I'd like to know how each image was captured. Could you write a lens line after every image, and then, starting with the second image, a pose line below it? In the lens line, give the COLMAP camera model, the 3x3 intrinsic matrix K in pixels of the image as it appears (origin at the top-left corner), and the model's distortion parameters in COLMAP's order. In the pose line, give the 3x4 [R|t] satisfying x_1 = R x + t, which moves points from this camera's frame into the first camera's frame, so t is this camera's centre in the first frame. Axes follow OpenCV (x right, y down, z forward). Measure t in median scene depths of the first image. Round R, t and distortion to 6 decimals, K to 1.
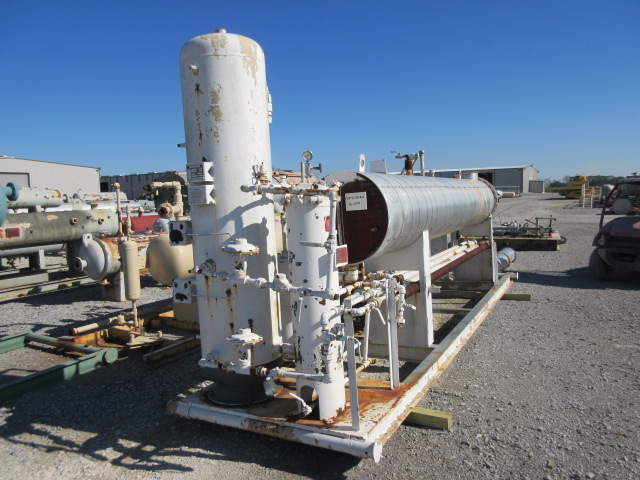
lens RADIAL K [[473.8, 0, 323.0], [0, 473.8, 239.4], [0, 0, 1]] dist [-0.015570, -0.001709]
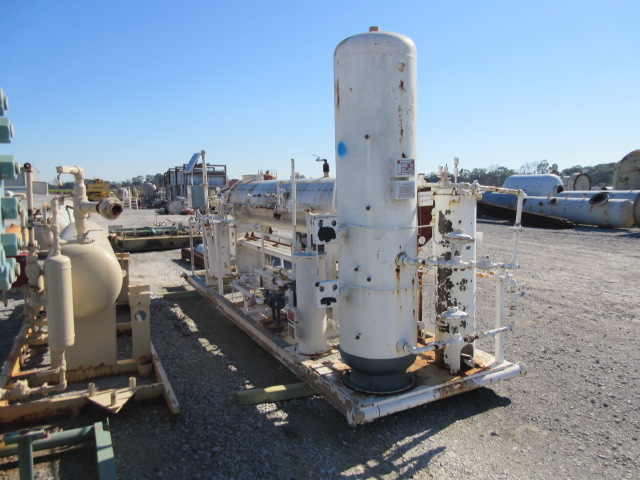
lens RADIAL K [[473.8, 0, 322.4], [0, 473.8, 239.0], [0, 0, 1]] dist [-0.015570, -0.001709]
pose [[0.561577, -0.053362, 0.825702, -1.218559], [0.058515, 0.997981, 0.024699, -0.022979], [-0.825353, 0.034446, 0.563566, 0.573595]]
